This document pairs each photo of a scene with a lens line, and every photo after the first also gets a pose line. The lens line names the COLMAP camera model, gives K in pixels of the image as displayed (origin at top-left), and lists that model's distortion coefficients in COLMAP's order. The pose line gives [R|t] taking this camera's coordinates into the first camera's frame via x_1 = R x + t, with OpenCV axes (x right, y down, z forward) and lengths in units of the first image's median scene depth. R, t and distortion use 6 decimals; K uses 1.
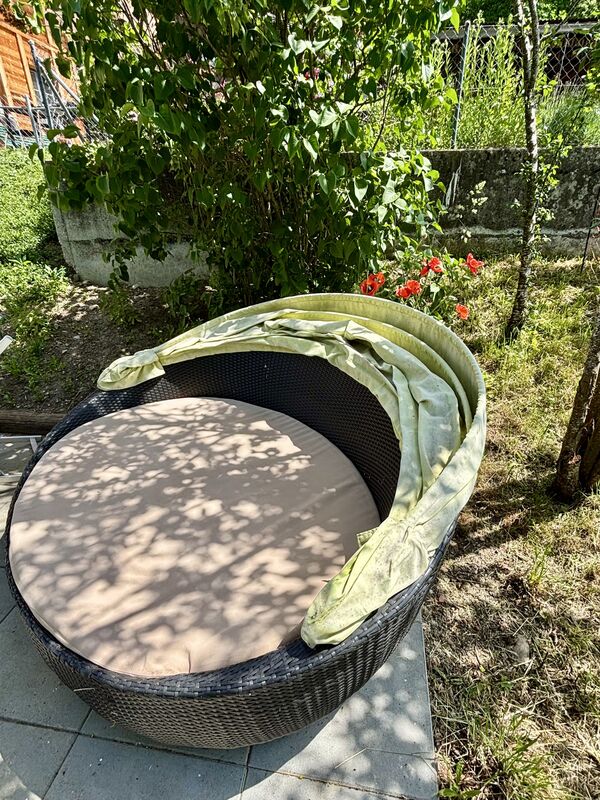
lens RADIAL K [[414.4, 0, 300.3], [0, 414.4, 397.9], [0, 0, 1]] dist [-0.033613, -0.000618]
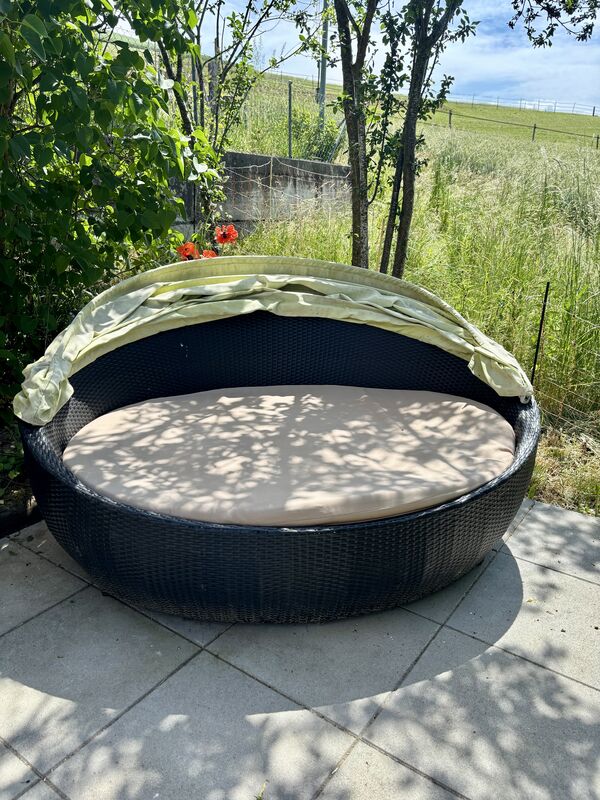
lens RADIAL K [[602.6, 0, 298.7], [0, 602.6, 406.7], [0, 0, 1]] dist [0.020535, -0.029618]
pose [[0.459694, -0.268316, 0.846574, -1.308062], [0.371417, 0.923979, 0.091168, 0.020926], [-0.806679, 0.272522, 0.524405, 0.231029]]
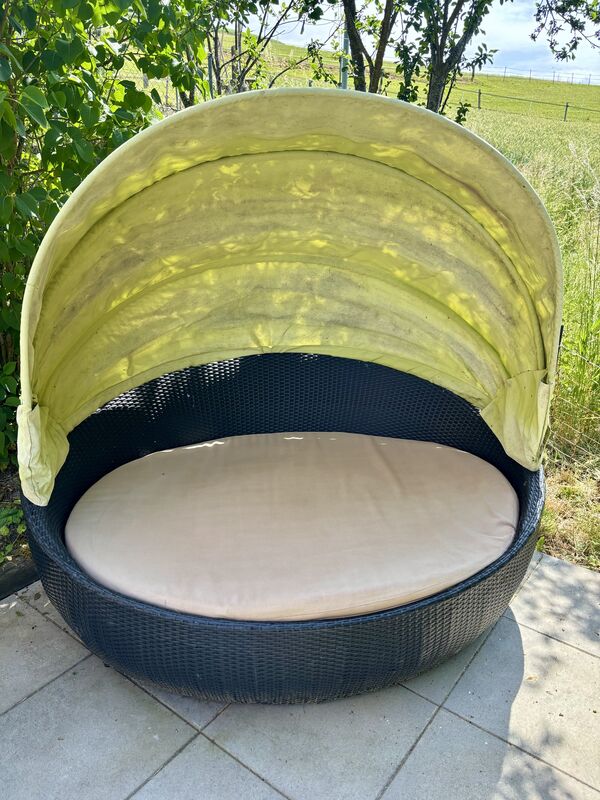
lens RADIAL K [[602.6, 0, 306.6], [0, 602.6, 405.5], [0, 0, 1]] dist [0.020535, -0.029618]
pose [[0.485252, -0.292416, 0.824029, -1.255001], [0.370964, 0.922249, 0.108818, -0.076914], [-0.791780, 0.252882, 0.555999, 0.176469]]
